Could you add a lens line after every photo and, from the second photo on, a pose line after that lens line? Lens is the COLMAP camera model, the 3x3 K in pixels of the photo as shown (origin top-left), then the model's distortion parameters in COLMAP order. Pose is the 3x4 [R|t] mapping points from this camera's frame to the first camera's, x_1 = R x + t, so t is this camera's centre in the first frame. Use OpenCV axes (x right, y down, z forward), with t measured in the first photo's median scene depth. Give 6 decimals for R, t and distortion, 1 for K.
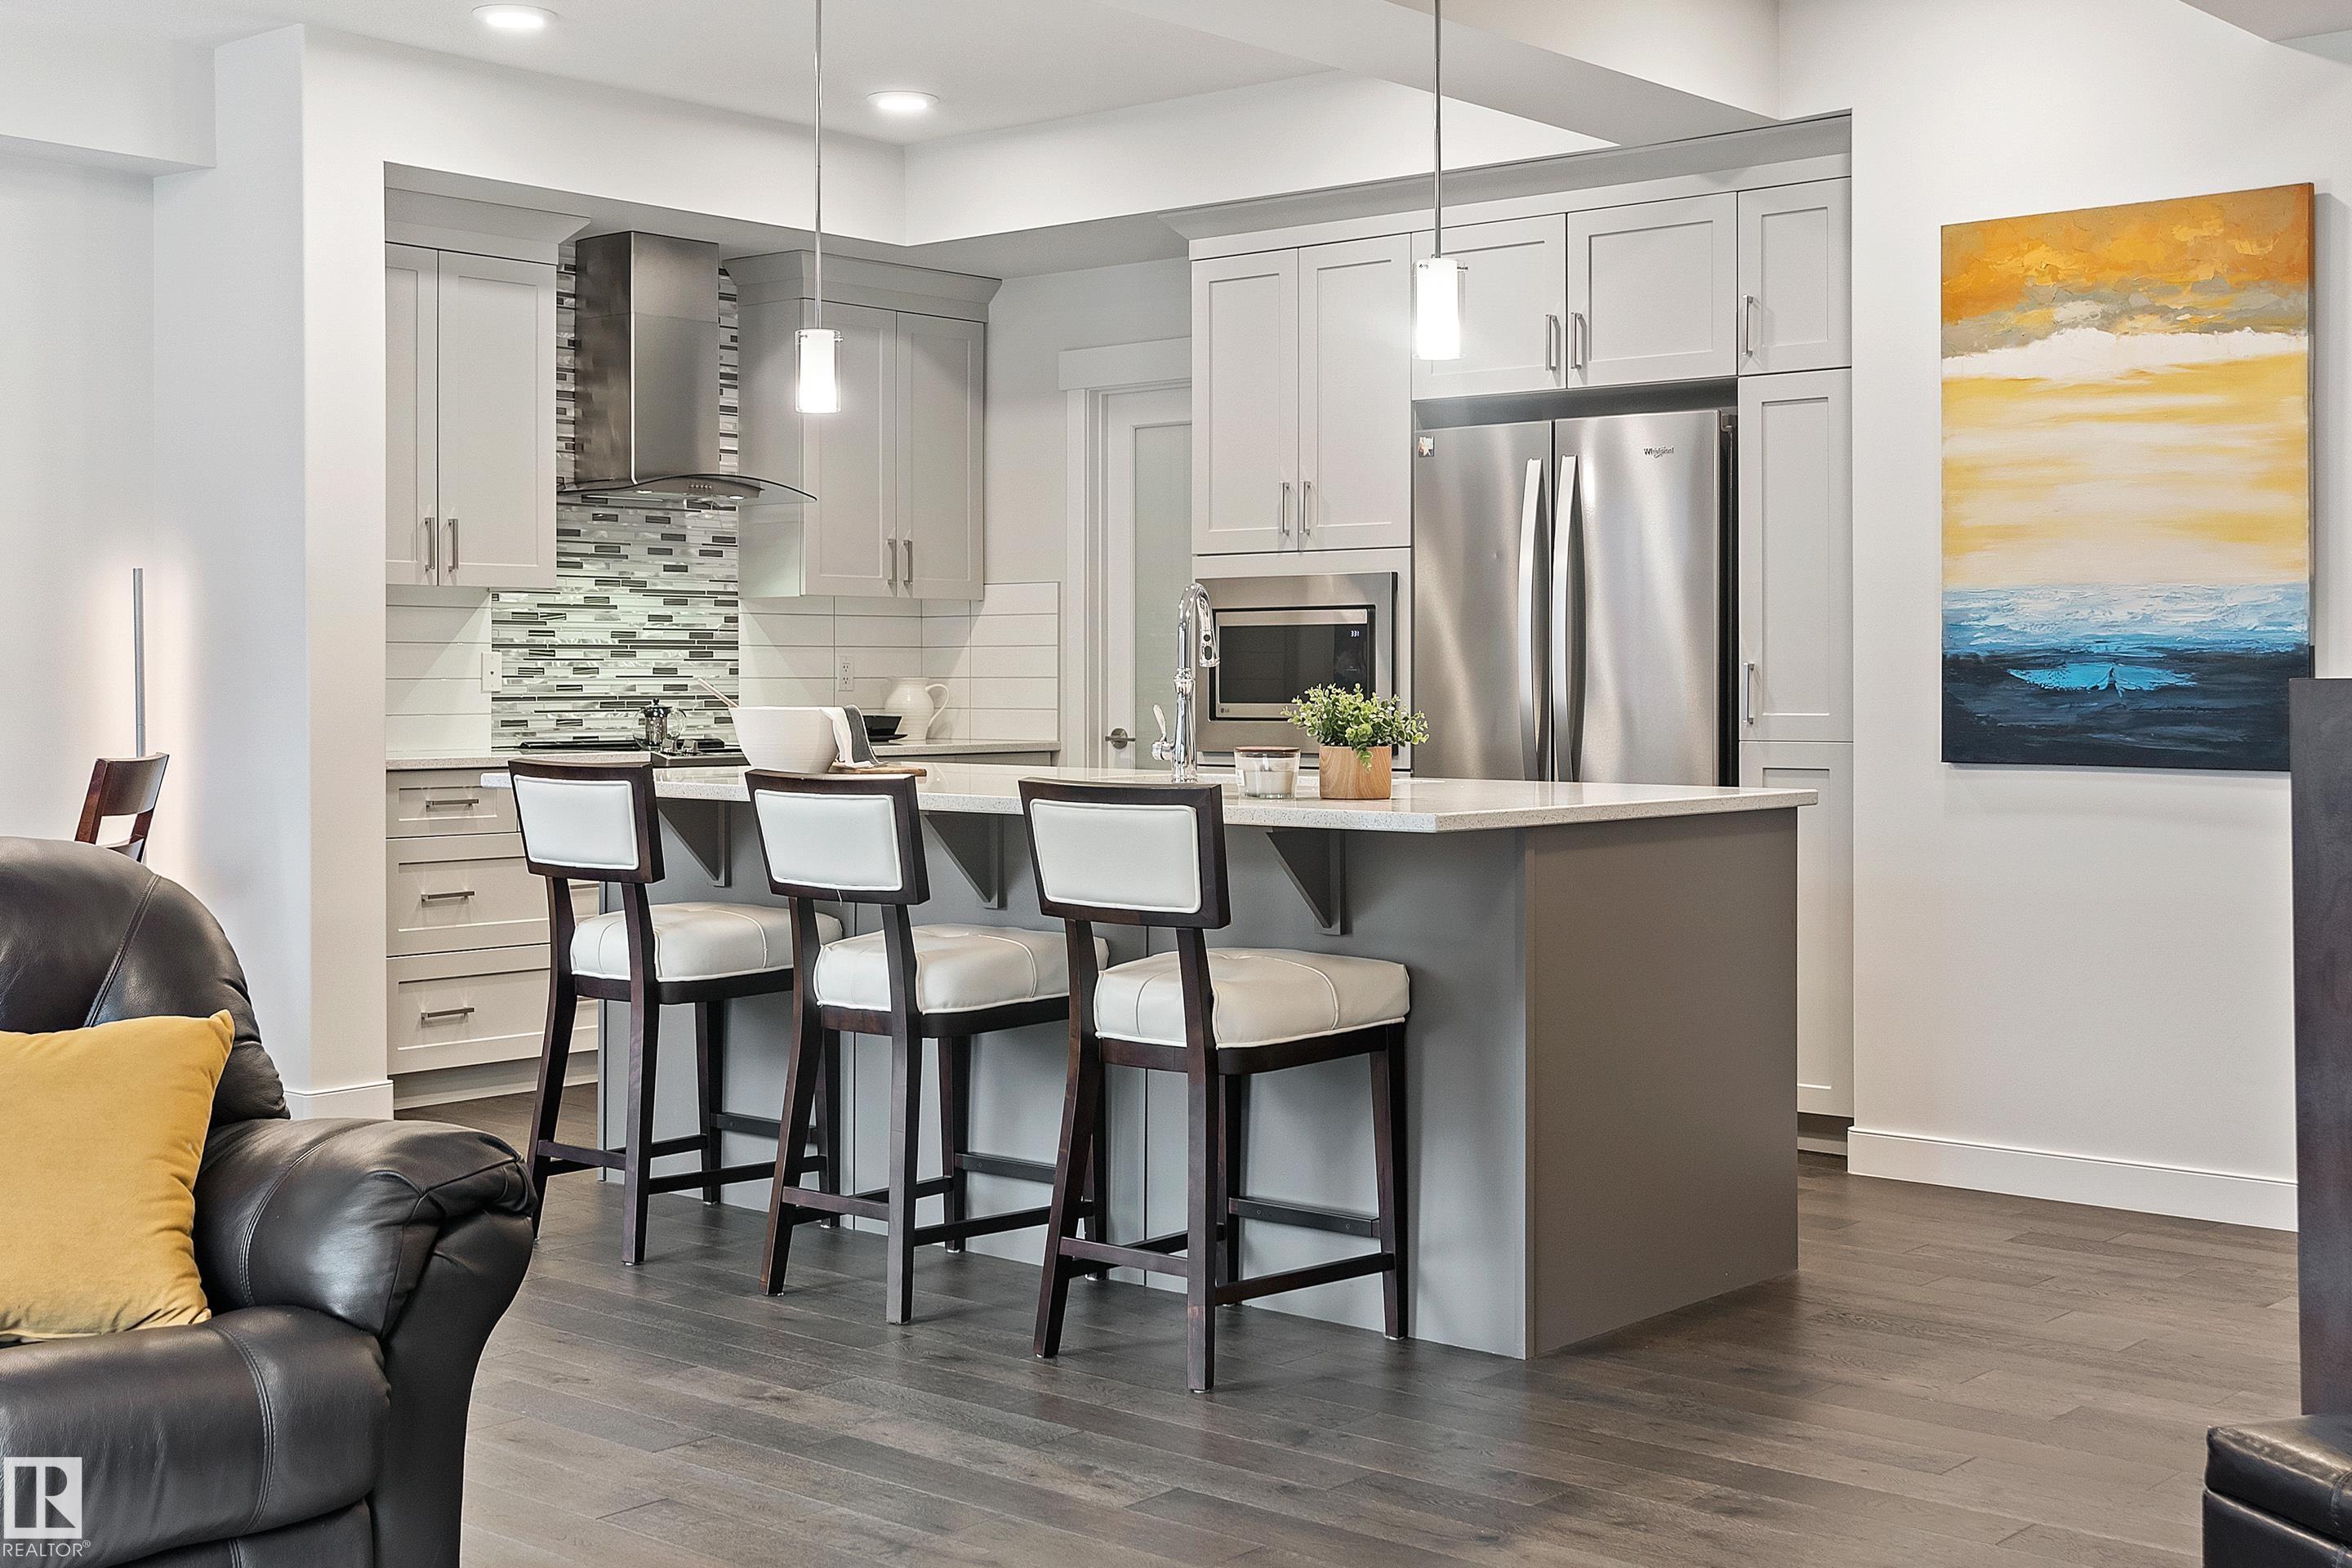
lens RADIAL K [[2797.0, 0, 1171.2], [0, 2797.0, 656.4], [0, 0, 1]] dist [0.039537, 0.038256]
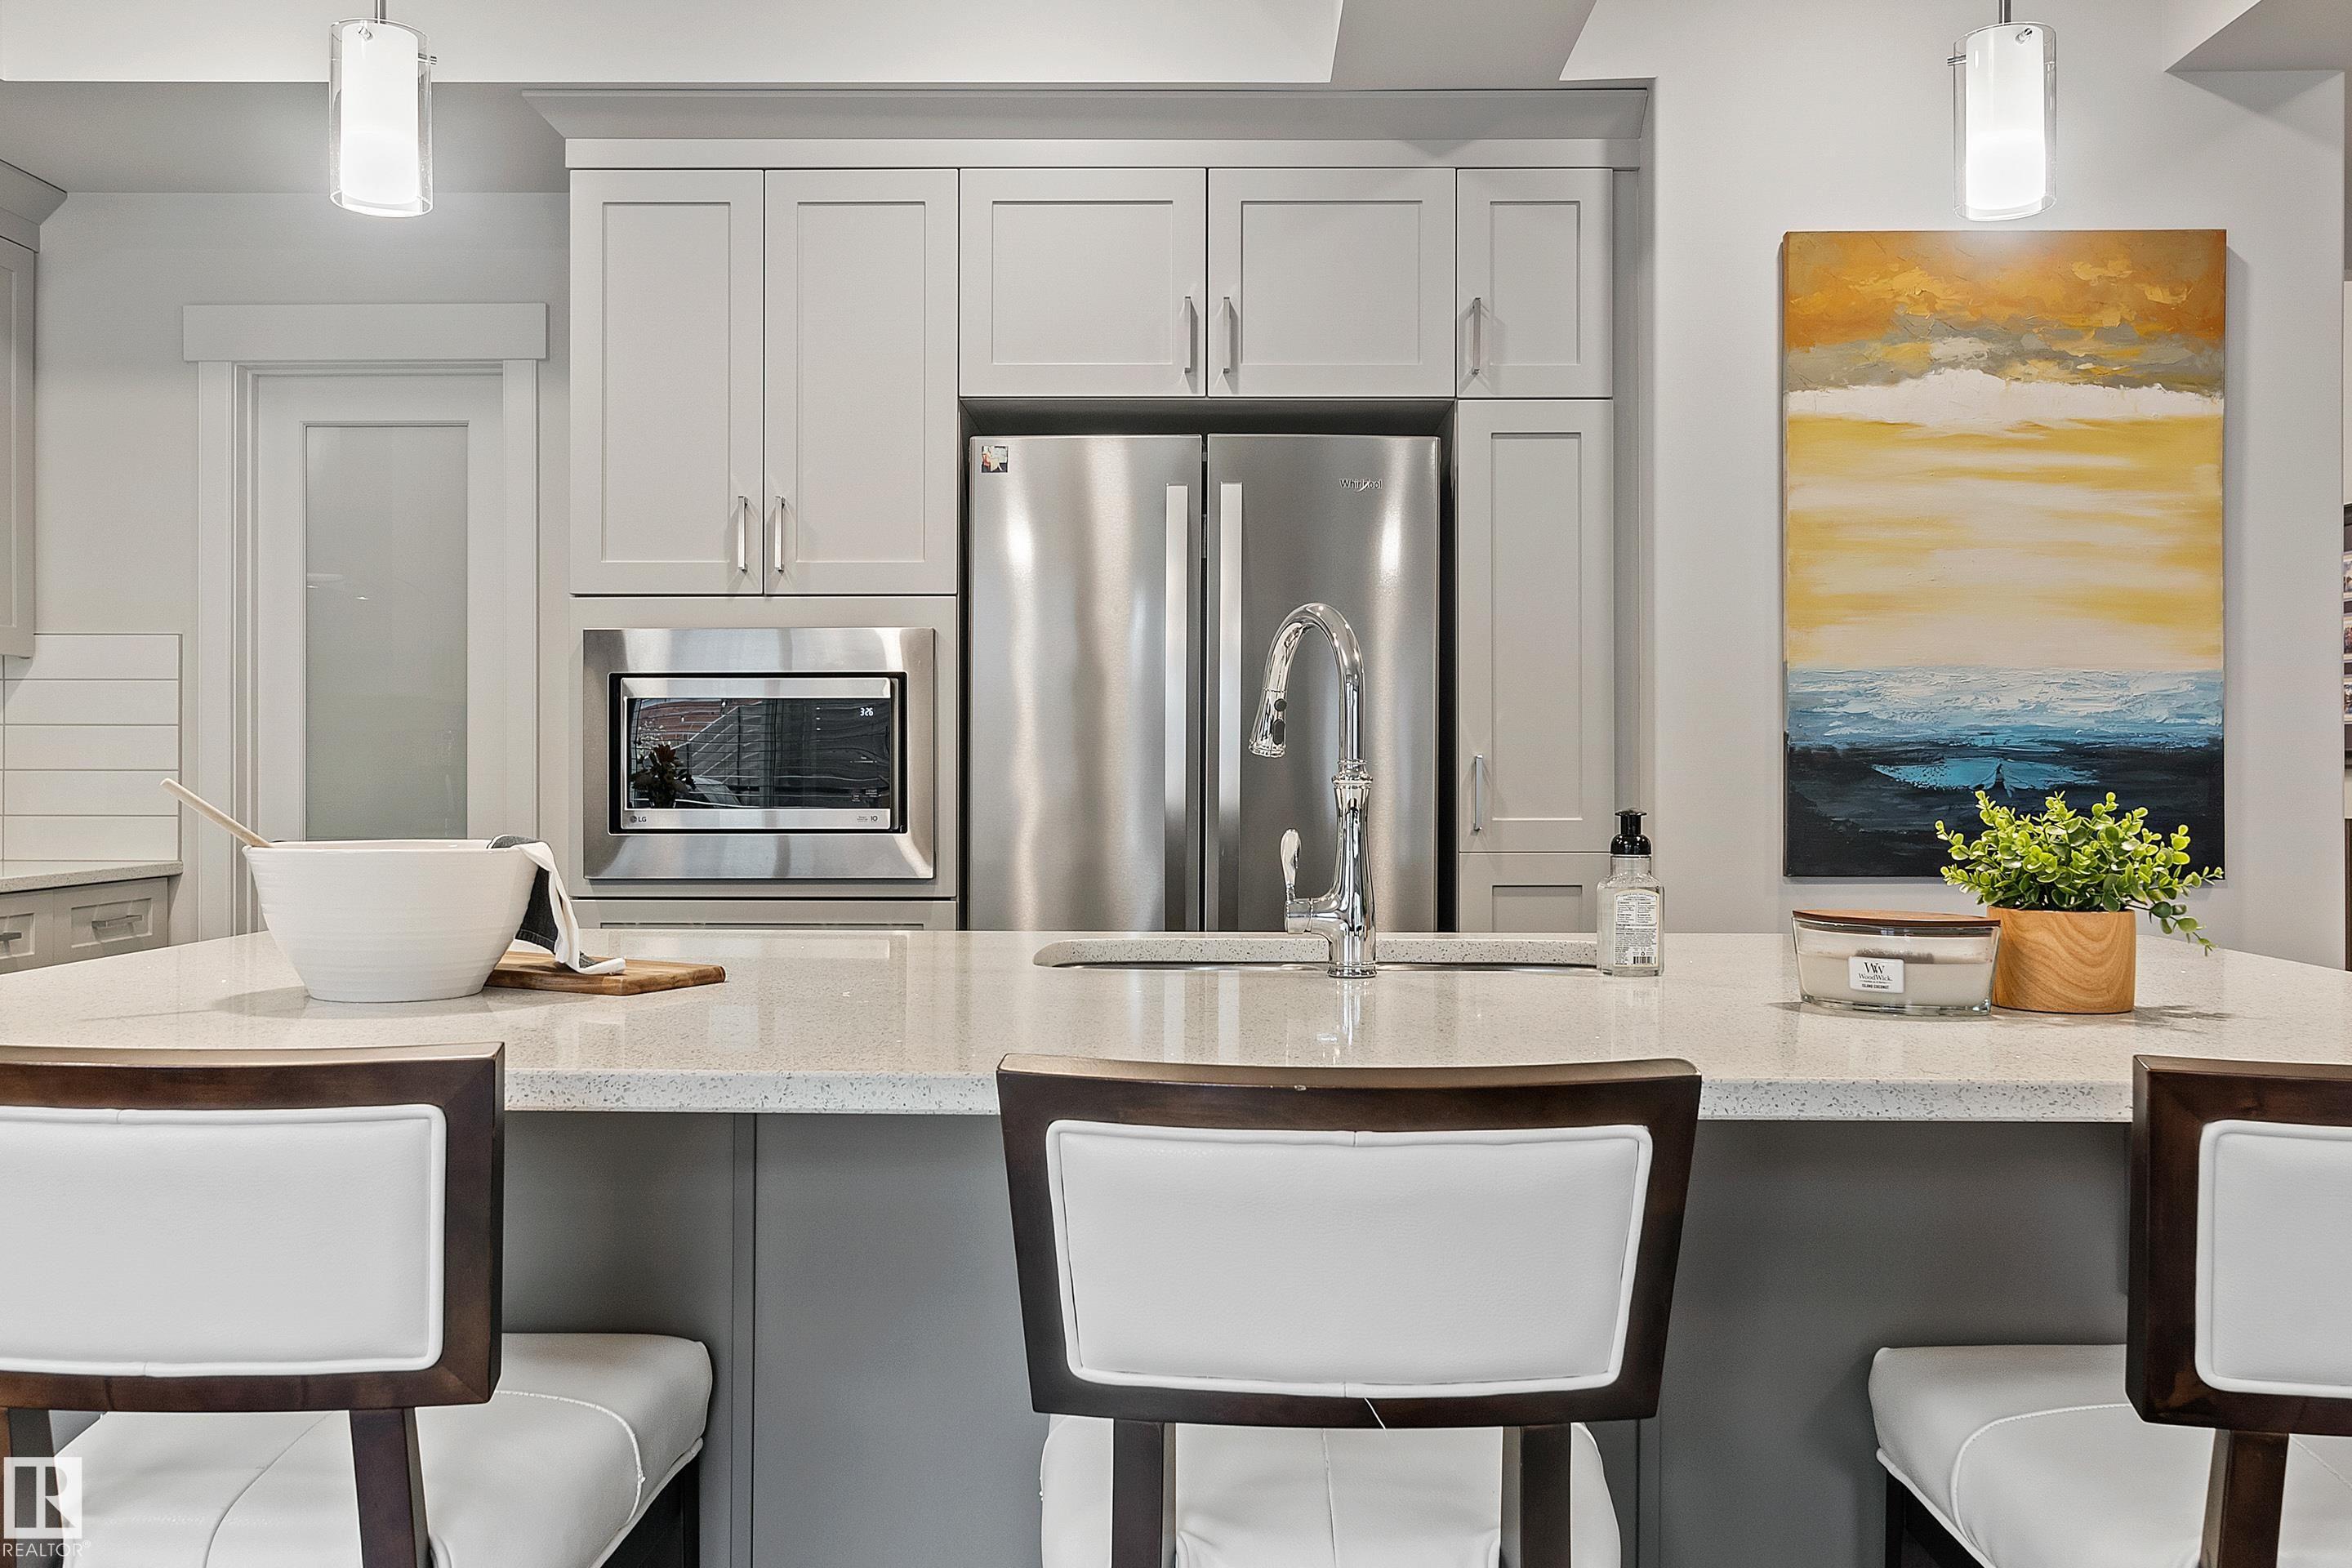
lens RADIAL K [[1938.0, 0, 1208.2], [0, 1938.0, 751.7], [0, 0, 1]] dist [-0.000055, 0.014994]
pose [[0.764390, 0.006953, 0.644717, -0.169841], [-0.006974, 0.999973, -0.002516, 0.002525], [-0.644716, -0.002573, 0.764418, 0.502508]]
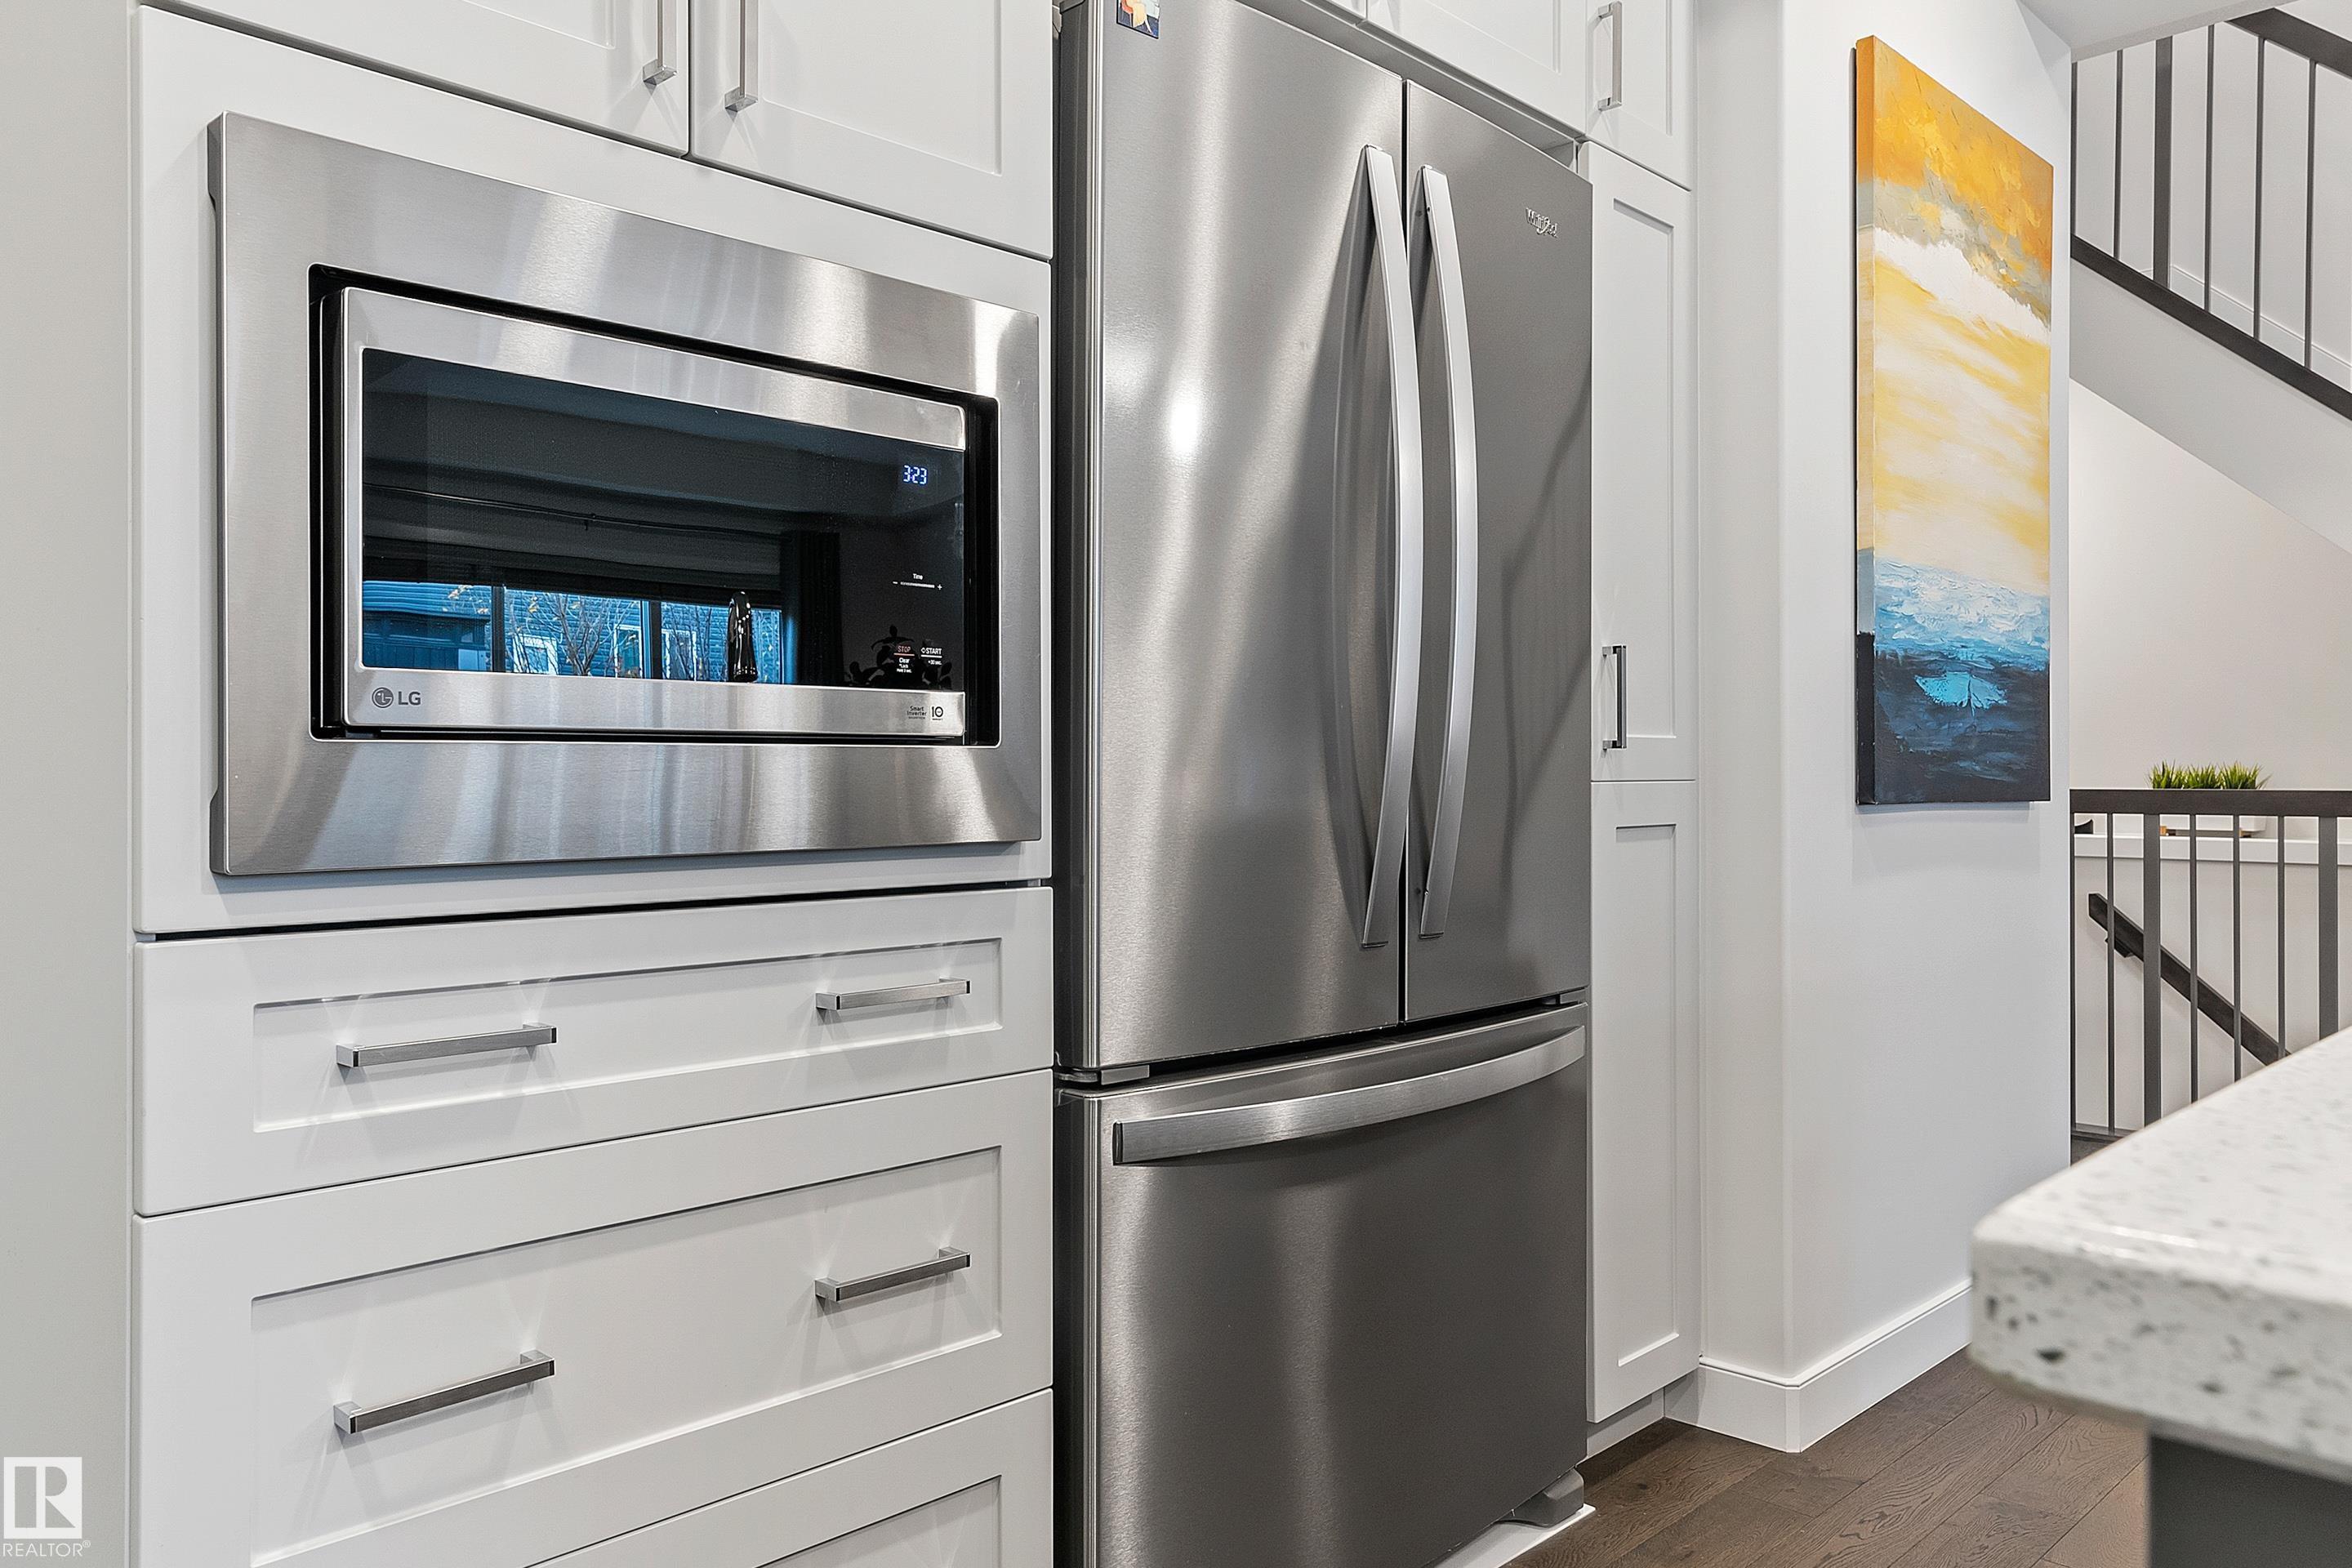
lens RADIAL K [[1683.0, 0, 1176.0], [0, 1683.0, 784.0], [0, 0, 1]] dist [0.001438, 0.000667]
pose [[0.060963, -0.000826, 0.998140, -0.115277], [-0.004396, 0.999990, 0.001096, 0.024606], [-0.998130, -0.004454, 0.060959, 0.858639]]
